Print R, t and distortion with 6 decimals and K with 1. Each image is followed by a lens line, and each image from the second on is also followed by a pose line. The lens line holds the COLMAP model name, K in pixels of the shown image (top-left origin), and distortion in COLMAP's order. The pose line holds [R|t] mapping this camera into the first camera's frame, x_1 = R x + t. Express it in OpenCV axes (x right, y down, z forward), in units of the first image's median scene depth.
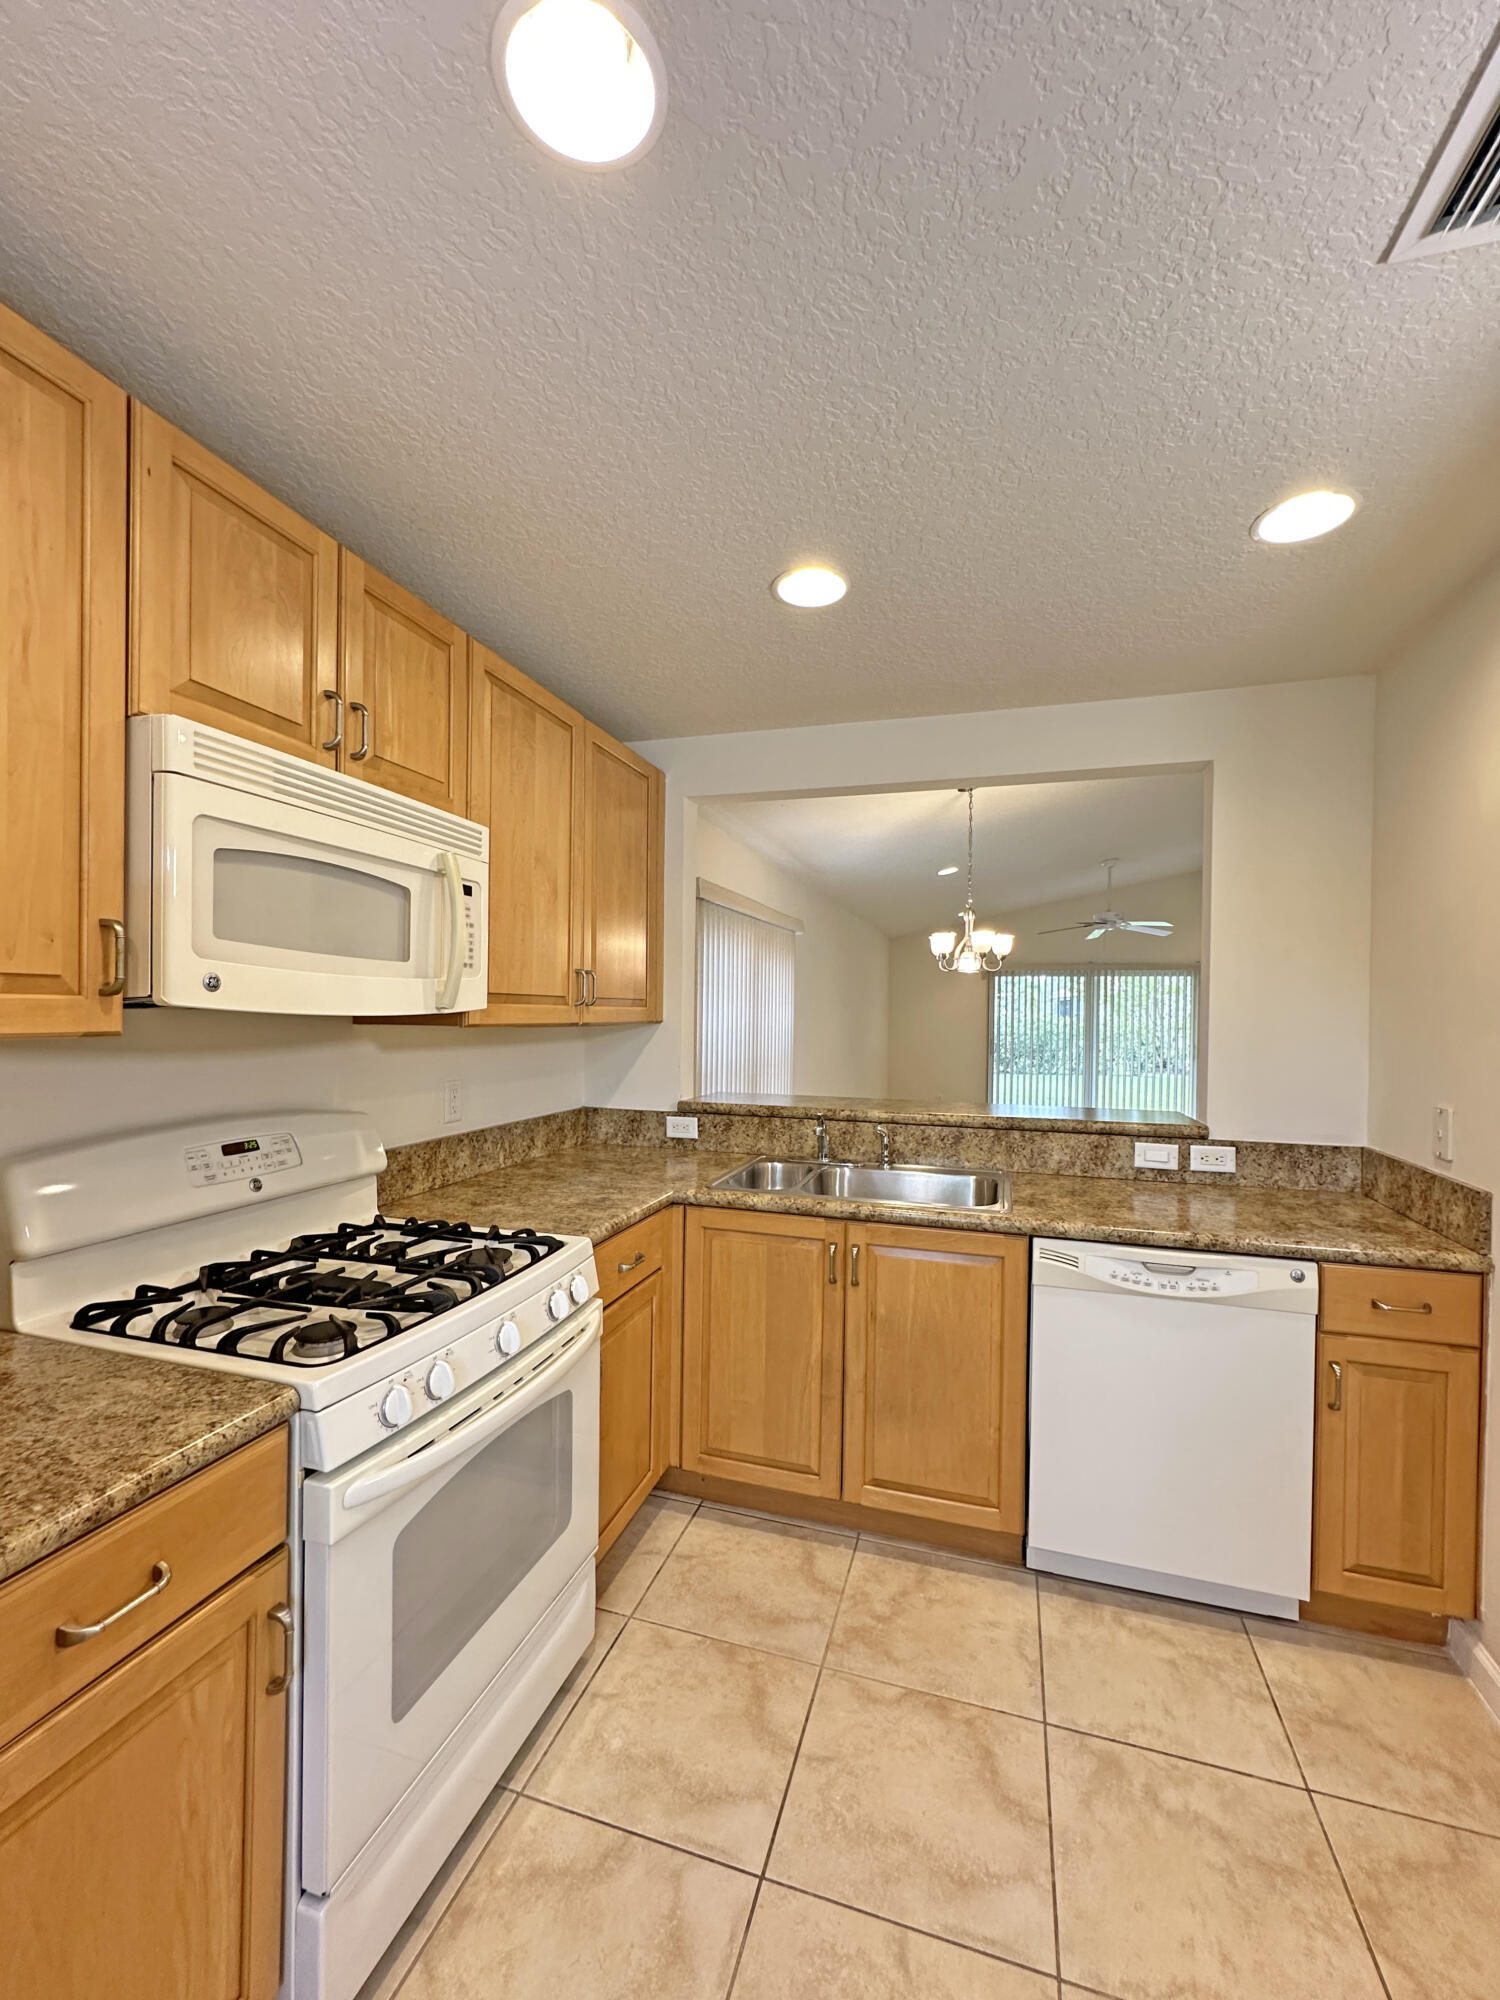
lens RADIAL K [[817.8, 0, 783.1], [0, 817.8, 1016.6], [0, 0, 1]] dist [-0.001324, 0.000410]
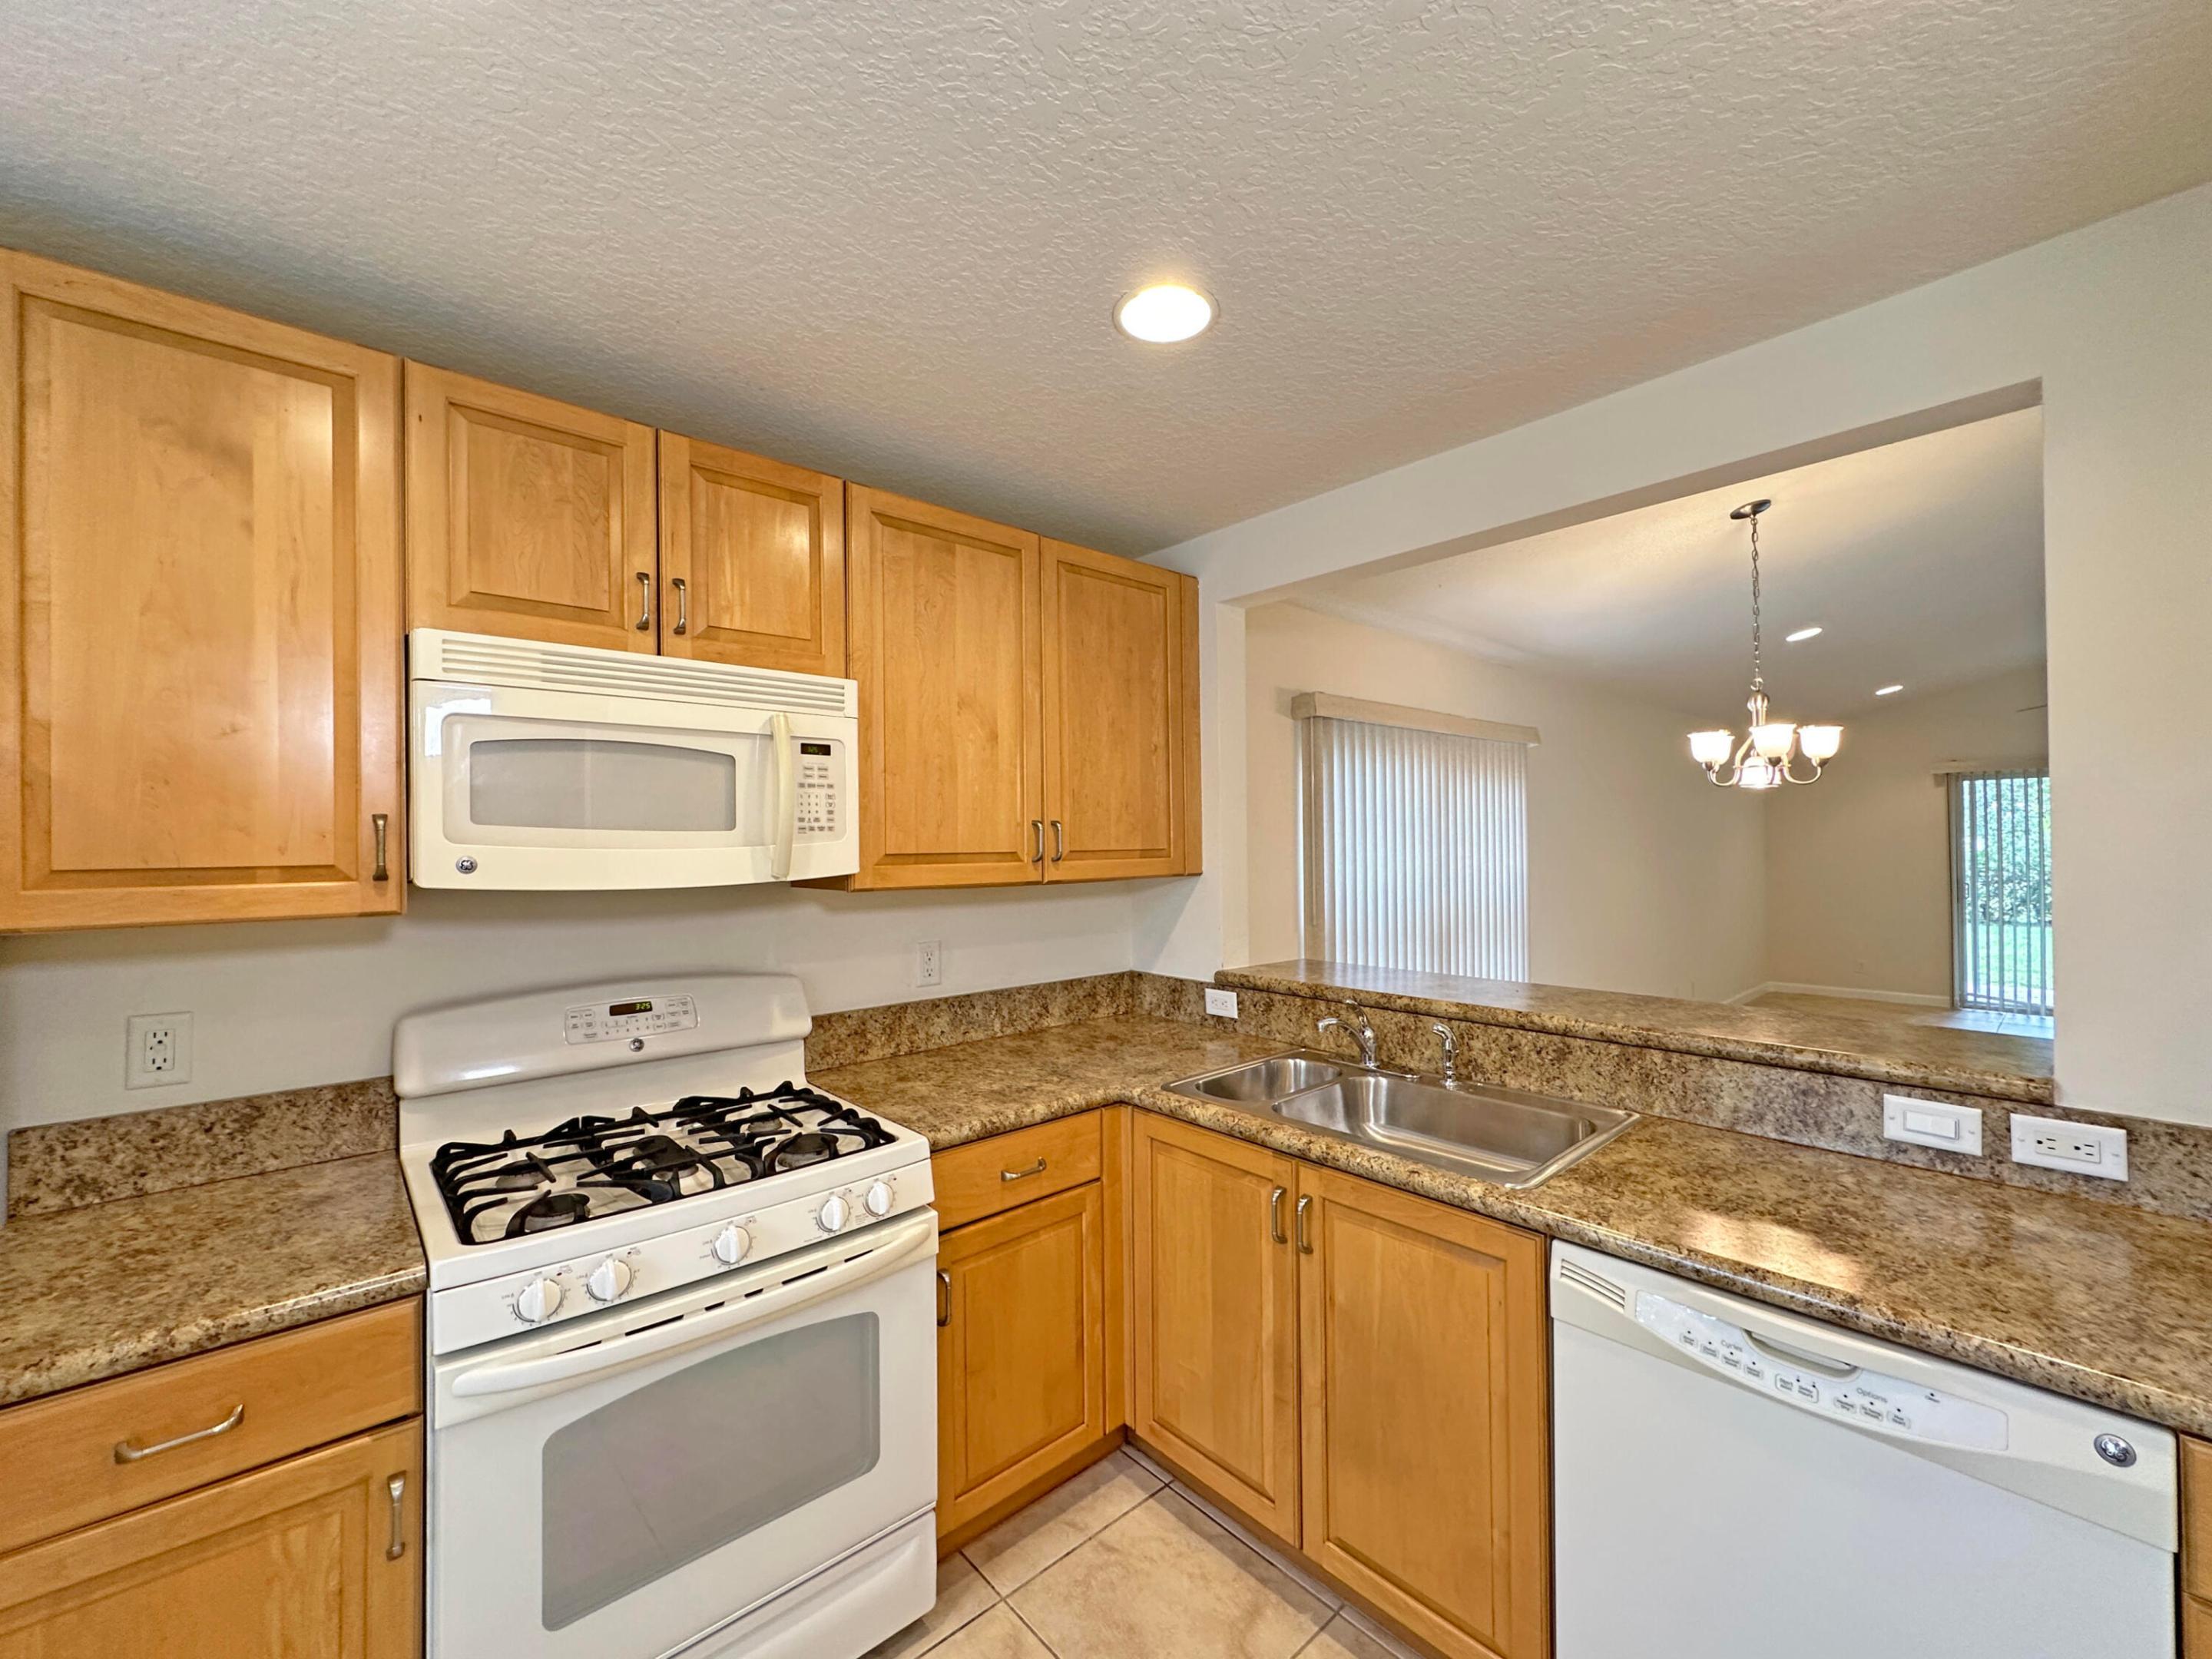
lens RADIAL K [[904.5, 0, 1130.1], [0, 904.5, 831.9], [0, 0, 1]] dist [-0.001324, 0.000410]
pose [[0.850975, -0.027198, -0.524502, 0.414063], [0.017816, 0.999578, -0.022929, -0.025679], [0.524904, 0.010168, 0.851100, 0.262968]]
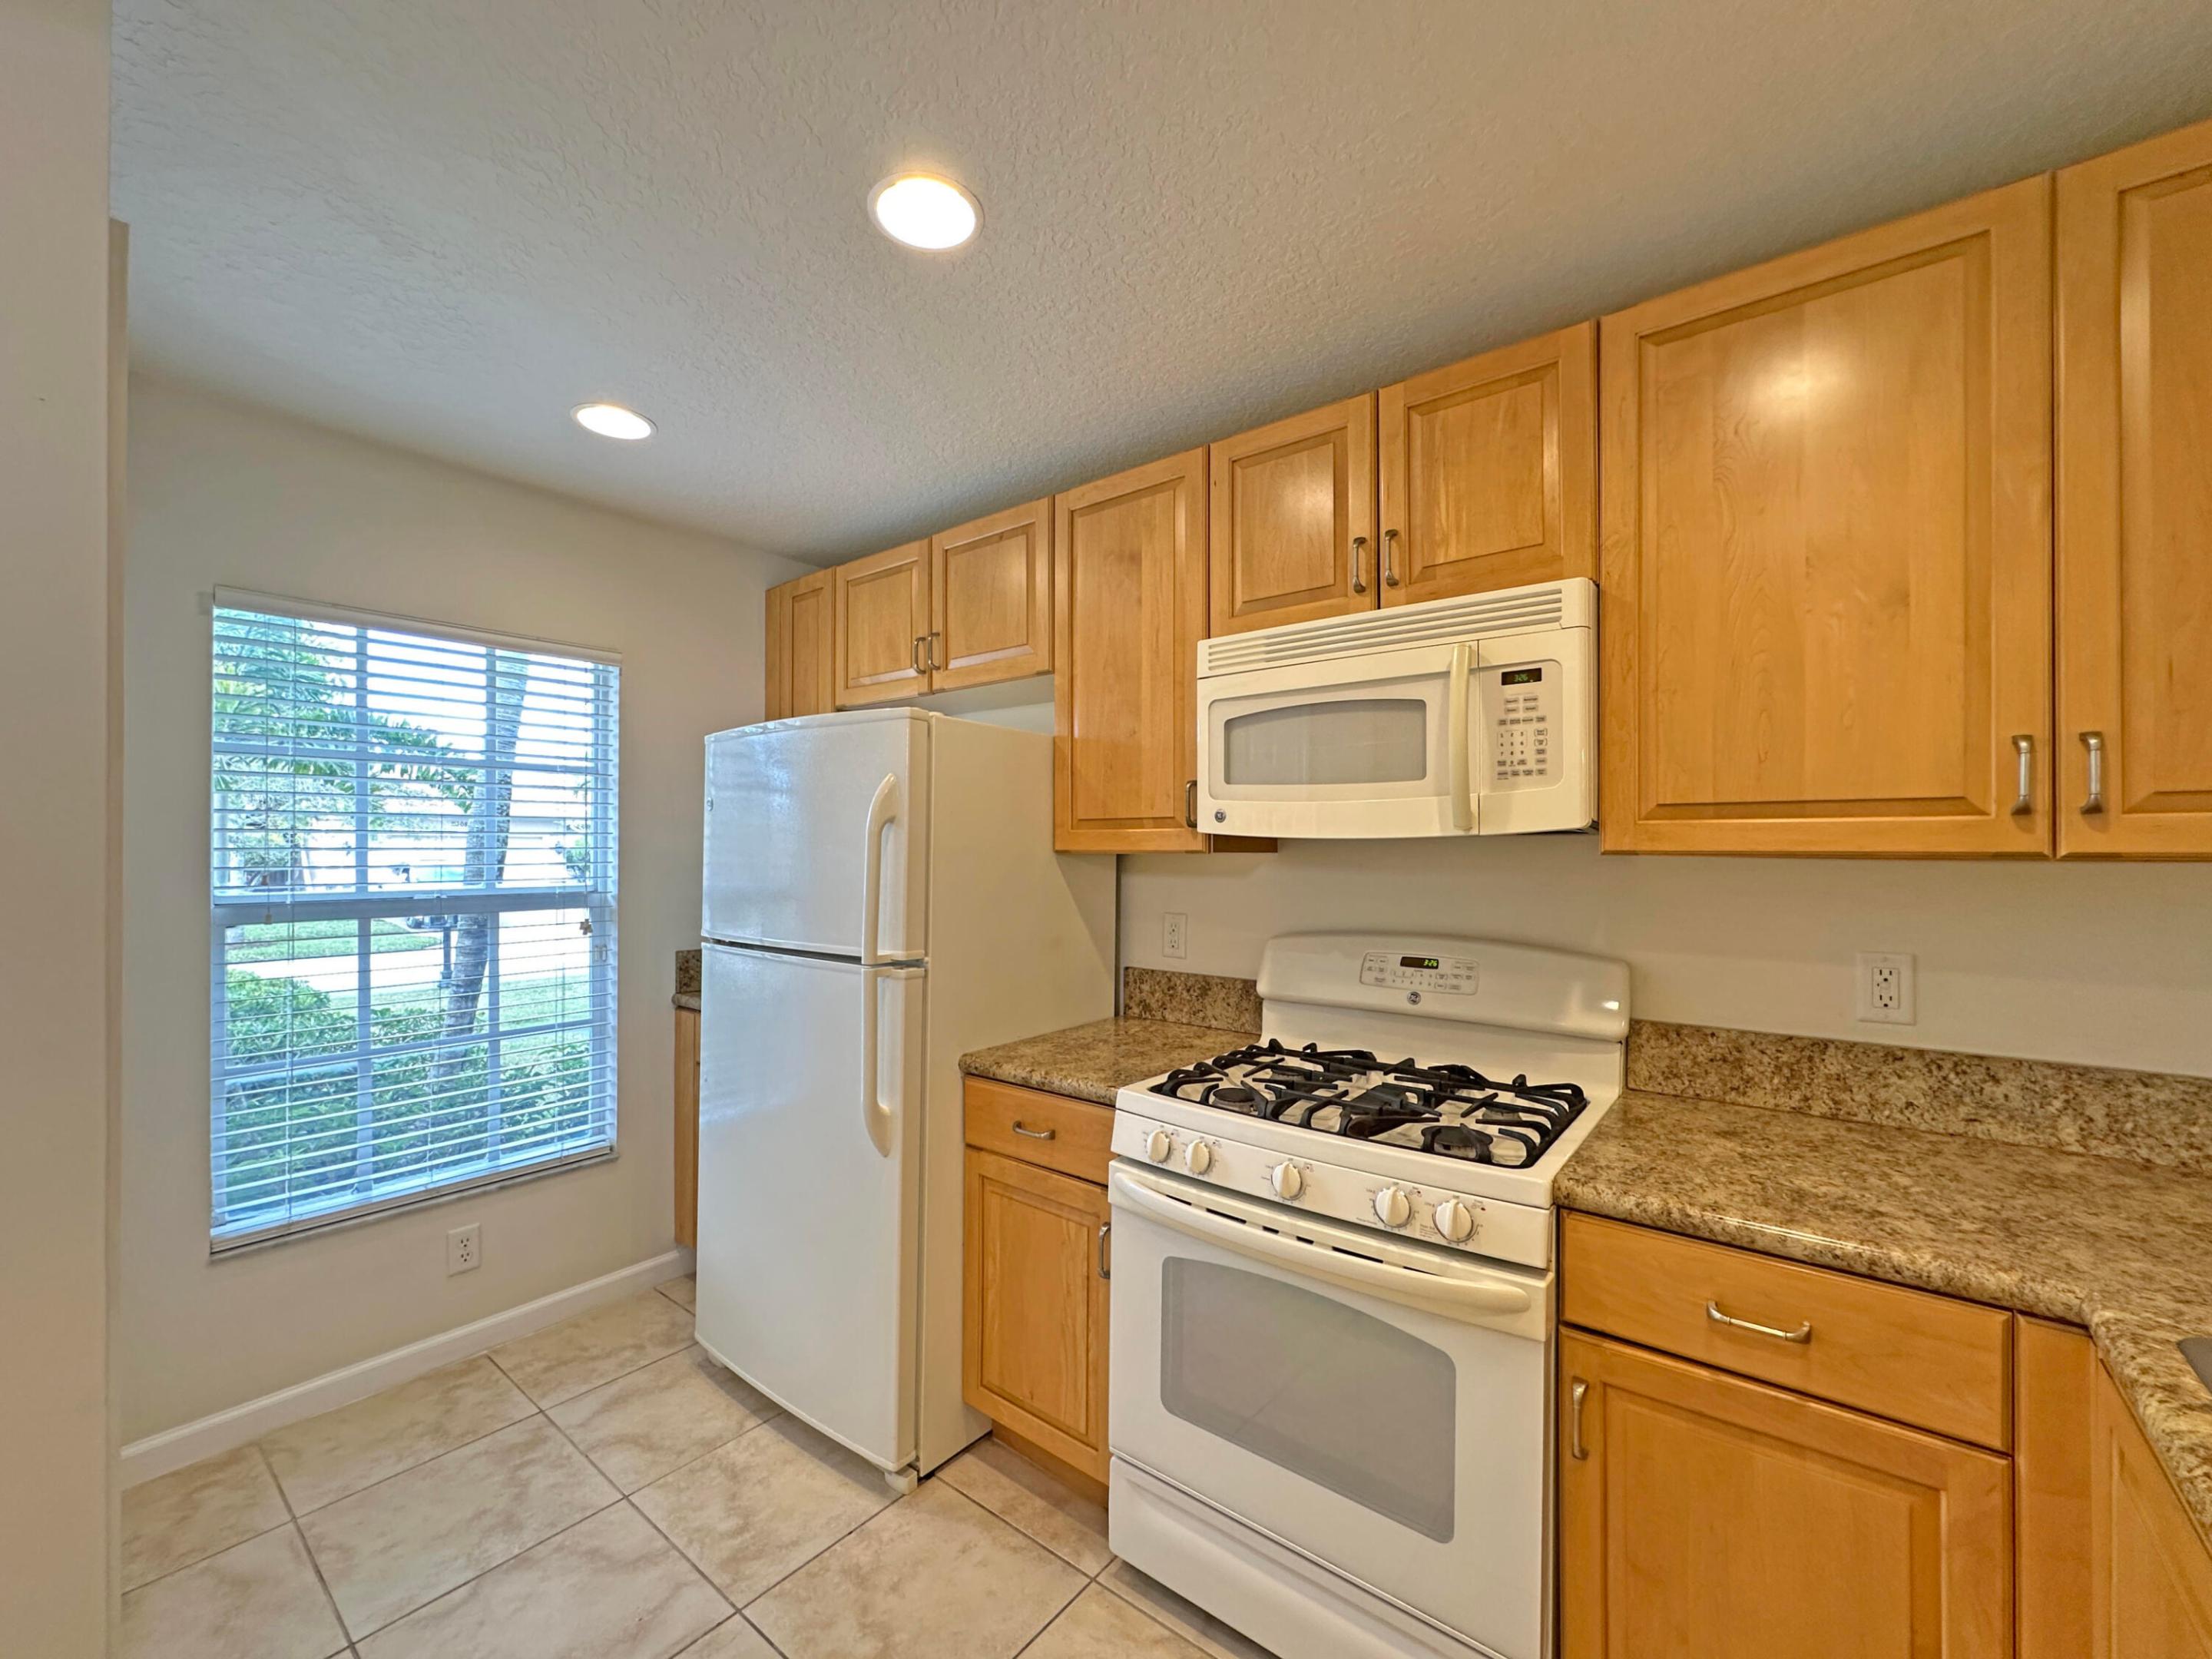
lens RADIAL K [[904.5, 0, 1105.0], [0, 904.5, 854.5], [0, 0, 1]] dist [-0.001324, 0.000410]
pose [[-0.389746, -0.014232, -0.920812, 0.493538], [-0.016043, 0.999834, -0.008663, 0.025351], [0.920783, 0.011396, -0.389910, 0.858733]]
